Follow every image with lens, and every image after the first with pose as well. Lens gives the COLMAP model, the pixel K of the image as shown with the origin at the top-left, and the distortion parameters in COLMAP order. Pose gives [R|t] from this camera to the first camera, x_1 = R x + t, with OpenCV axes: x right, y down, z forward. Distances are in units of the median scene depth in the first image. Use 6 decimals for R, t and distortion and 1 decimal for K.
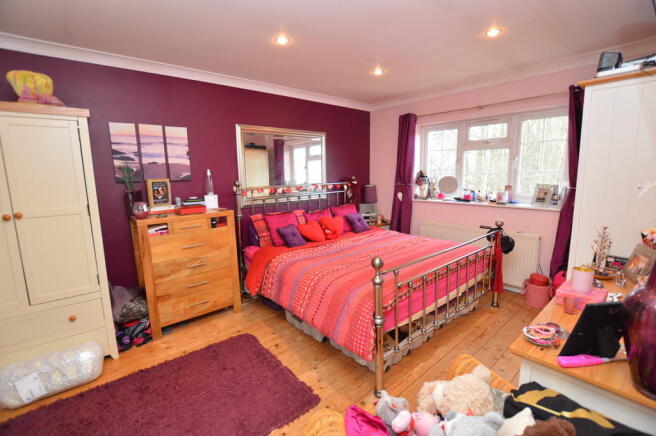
lens RADIAL K [[291.9, 0, 328.1], [0, 291.9, 216.6], [0, 0, 1]] dist [-0.027852, 0.000408]
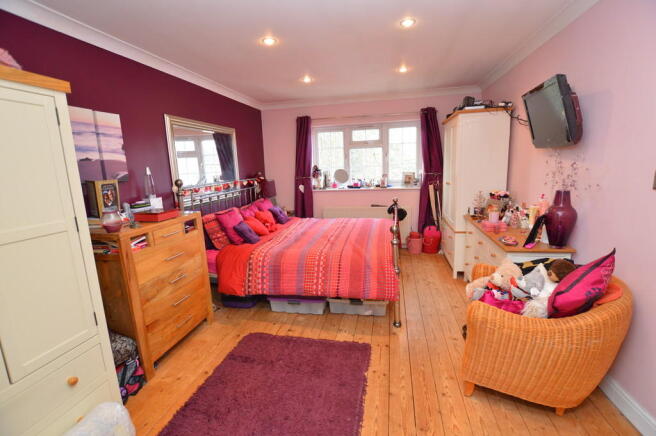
lens RADIAL K [[291.9, 0, 329.9], [0, 291.9, 216.3], [0, 0, 1]] dist [-0.027852, 0.000408]
pose [[0.792476, -0.120874, 0.597806, -0.512659], [0.116785, 0.992101, 0.045784, -0.001047], [-0.598618, 0.033532, 0.800333, 0.037681]]
